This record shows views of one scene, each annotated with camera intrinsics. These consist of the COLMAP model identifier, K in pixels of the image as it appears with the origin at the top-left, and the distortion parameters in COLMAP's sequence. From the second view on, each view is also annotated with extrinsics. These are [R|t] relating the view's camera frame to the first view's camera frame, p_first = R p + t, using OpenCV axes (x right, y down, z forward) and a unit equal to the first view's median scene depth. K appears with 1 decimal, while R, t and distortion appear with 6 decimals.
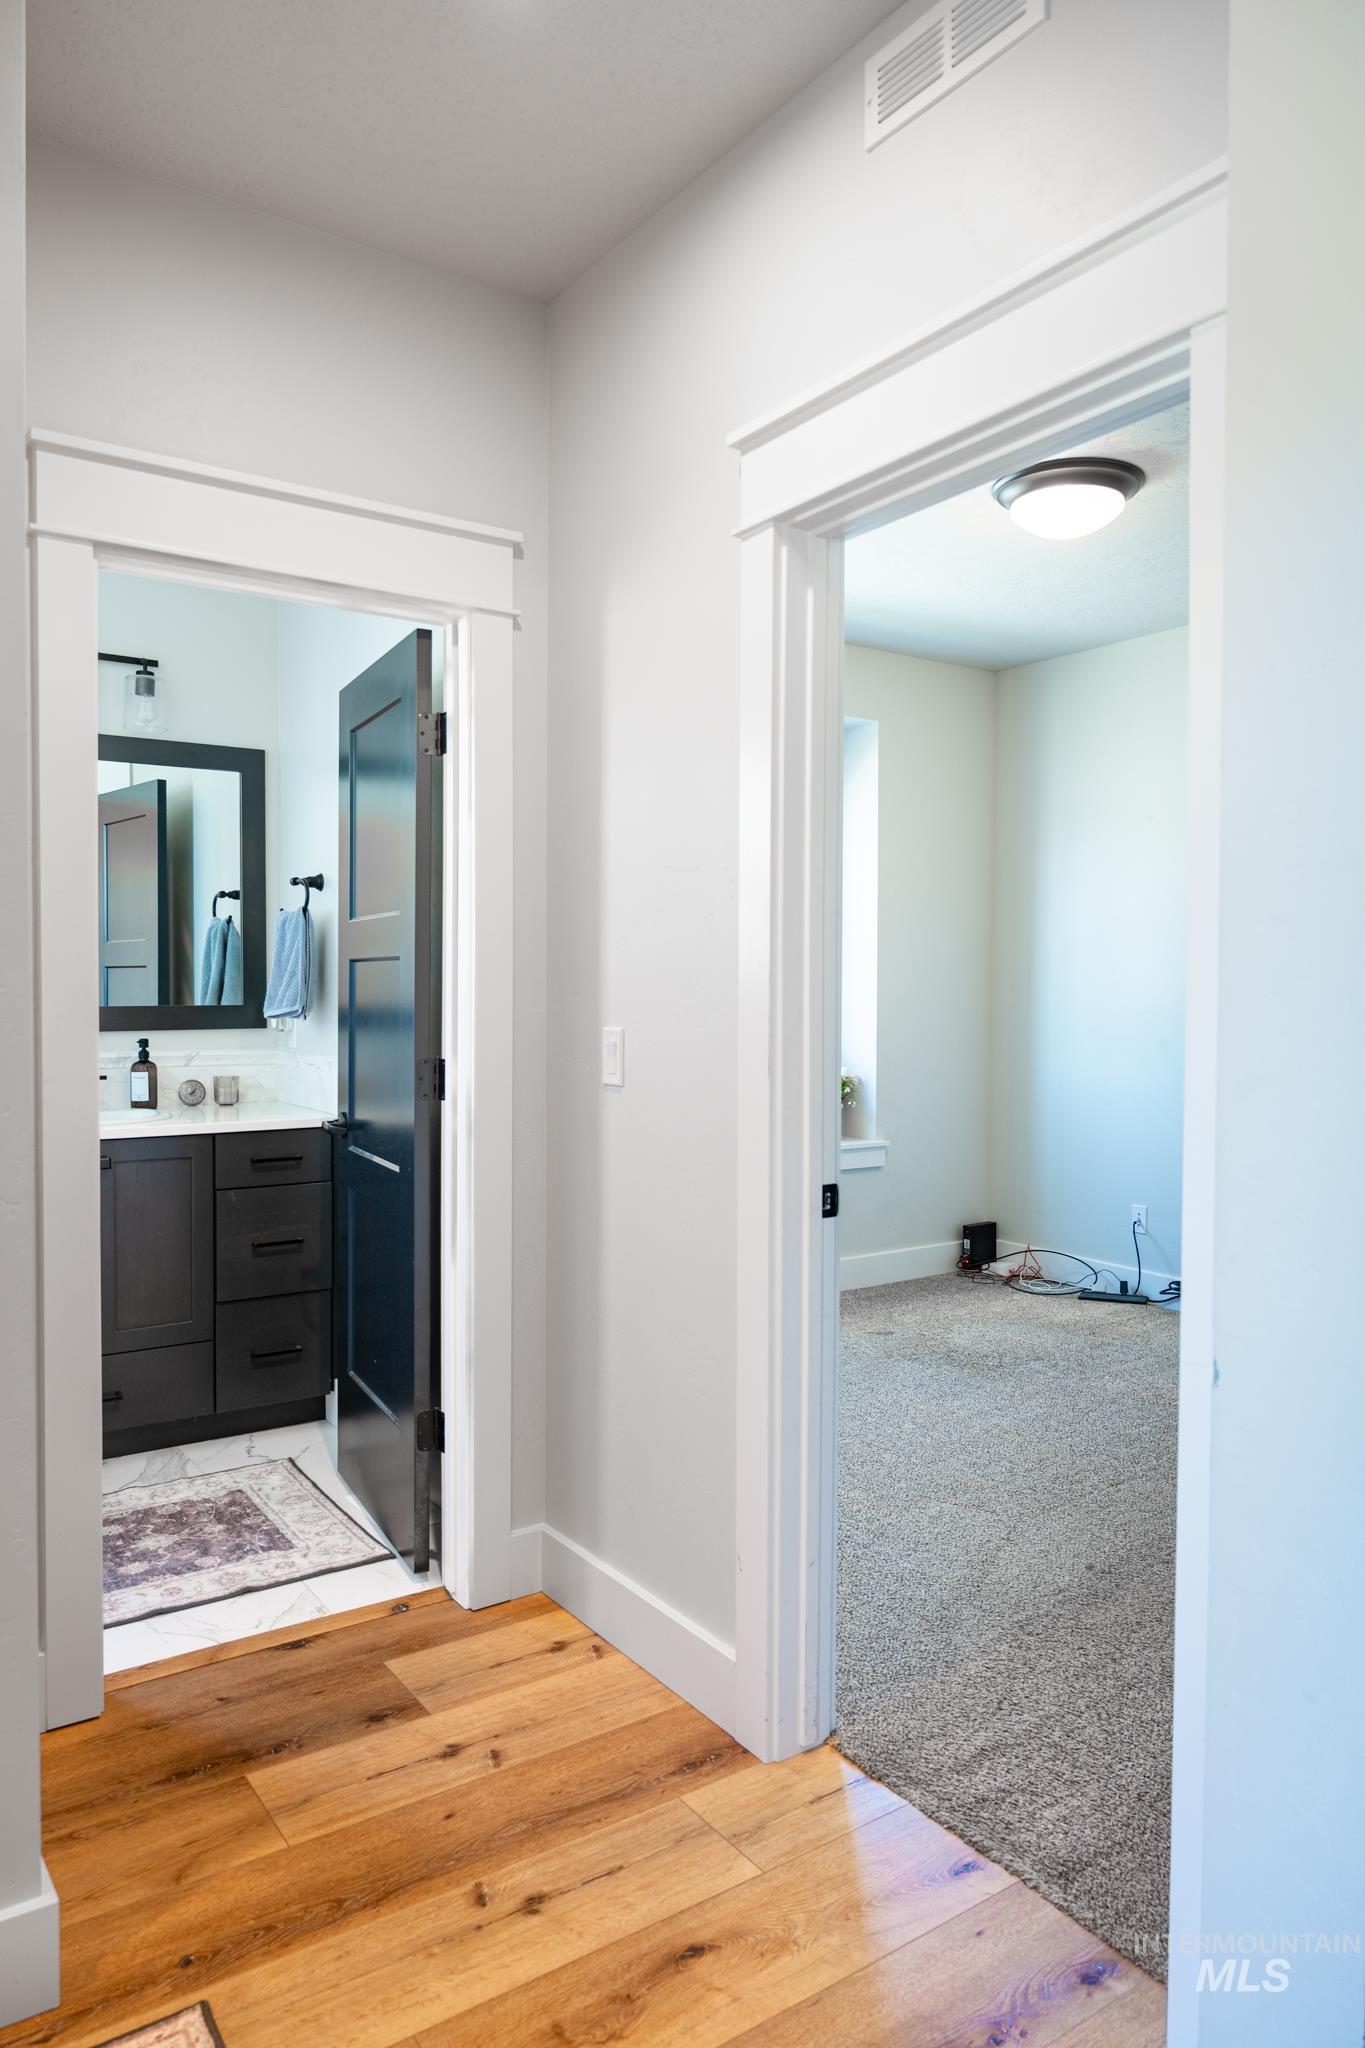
lens RADIAL K [[1359.0, 0, 683.6], [0, 1359.0, 1014.7], [0, 0, 1]] dist [-0.008511, 0.007021]
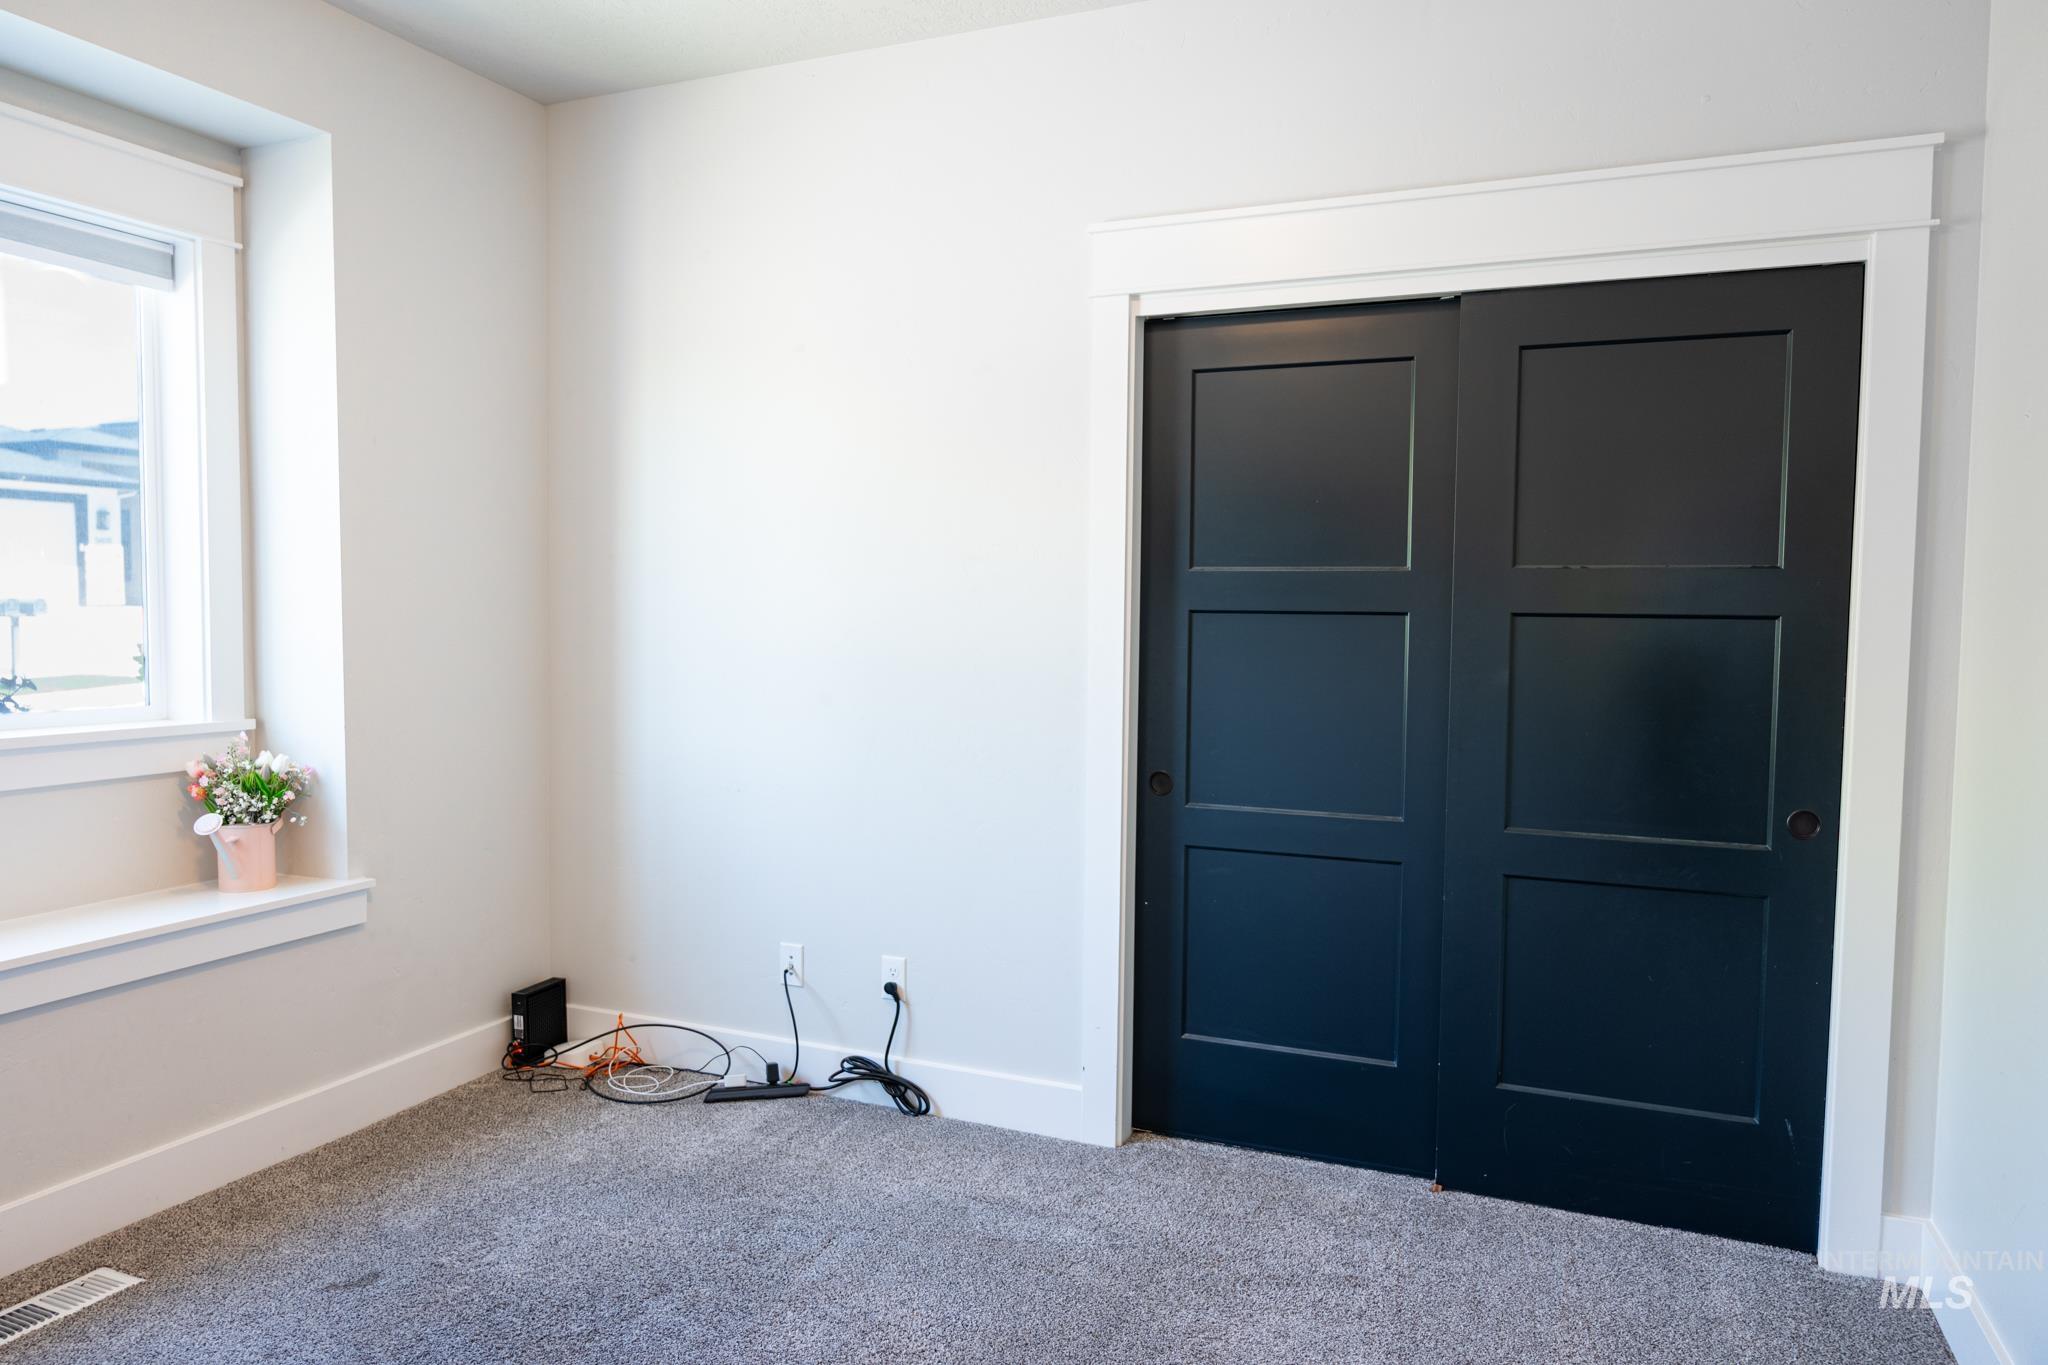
lens RADIAL K [[1359.0, 0, 1024.4], [0, 1359.0, 681.7], [0, 0, 1]] dist [-0.008511, 0.007021]
pose [[0.842152, -0.030029, 0.538403, 0.077067], [0.008971, 0.999090, 0.041691, -0.011852], [-0.539165, -0.030280, 0.841655, 0.372987]]
